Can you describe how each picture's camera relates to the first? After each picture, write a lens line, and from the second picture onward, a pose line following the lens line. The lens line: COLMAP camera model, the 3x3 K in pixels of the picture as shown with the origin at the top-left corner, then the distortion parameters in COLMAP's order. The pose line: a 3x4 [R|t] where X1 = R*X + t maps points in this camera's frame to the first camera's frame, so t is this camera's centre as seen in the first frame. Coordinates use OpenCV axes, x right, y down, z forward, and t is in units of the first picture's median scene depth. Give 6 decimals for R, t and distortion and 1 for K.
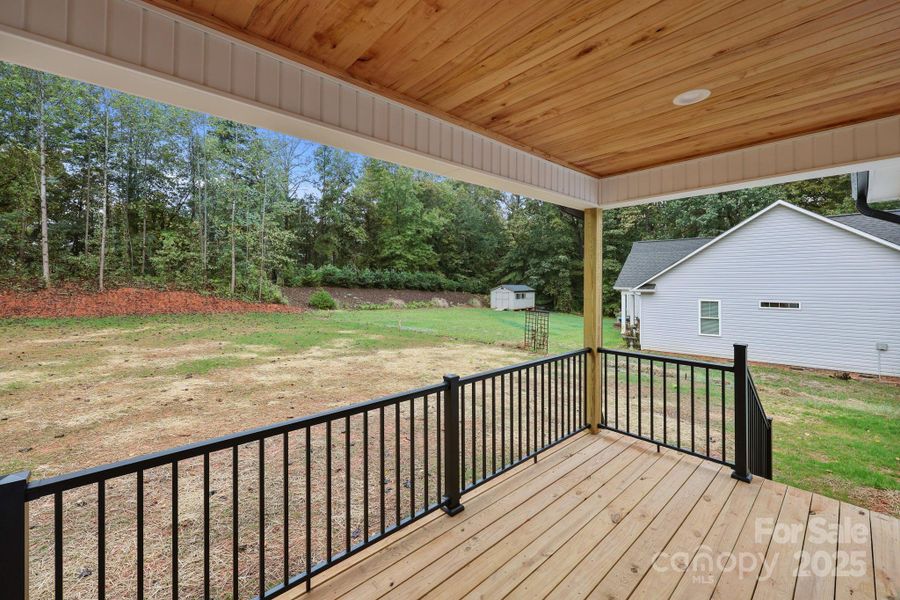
lens RADIAL K [[366.3, 0, 447.7], [0, 366.3, 280.0], [0, 0, 1]] dist [0.001544, 0.000350]
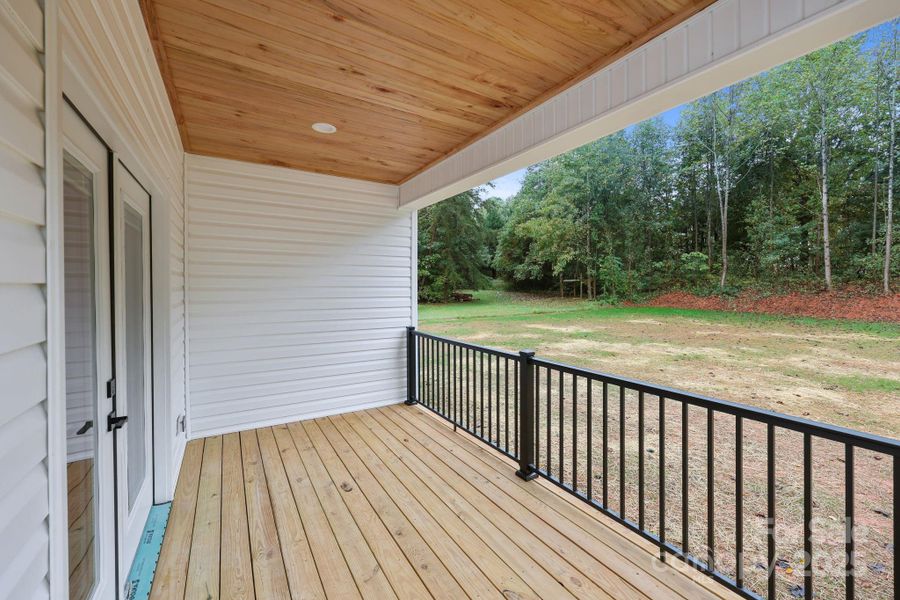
lens RADIAL K [[366.3, 0, 451.0], [0, 366.3, 290.2], [0, 0, 1]] dist [0.001544, 0.000350]
pose [[-0.177335, 0.006335, -0.984130, 0.885112], [0.005675, 0.999969, 0.005414, 0.060710], [0.984134, -0.004625, -0.177365, 0.781695]]
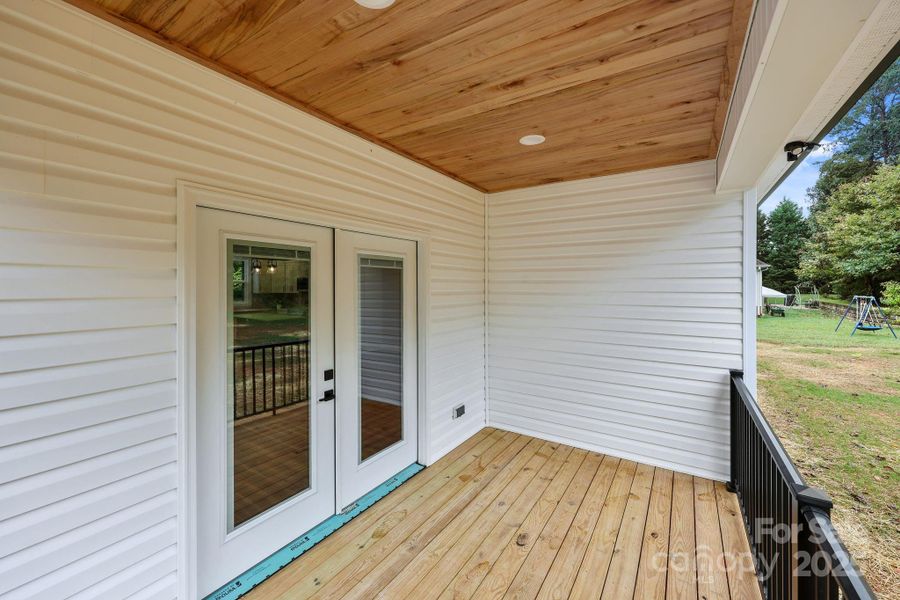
lens RADIAL K [[366.3, 0, 447.5], [0, 366.3, 286.5], [0, 0, 1]] dist [0.001544, 0.000350]
pose [[-0.965938, -0.002624, -0.258762, 0.459349], [-0.001528, 0.999989, -0.004437, 0.004464], [0.258771, -0.003890, -0.965931, 1.070749]]
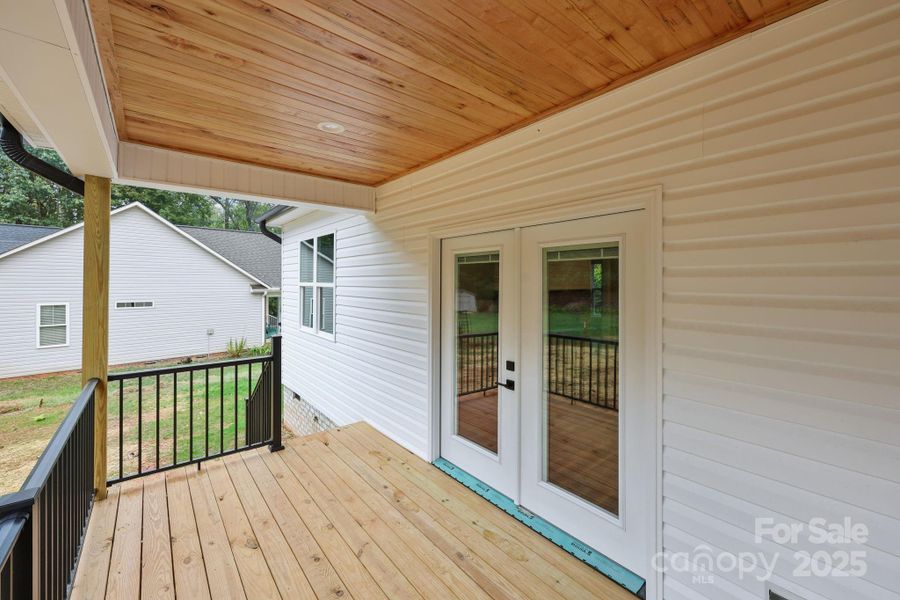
lens RADIAL K [[366.3, 0, 448.4], [0, 366.3, 281.8], [0, 0, 1]] dist [0.001544, 0.000350]
pose [[0.045805, 0.001996, 0.998948, -0.329310], [-0.007420, 0.999971, -0.001658, -0.000004], [-0.998923, -0.007337, 0.045818, 0.371382]]
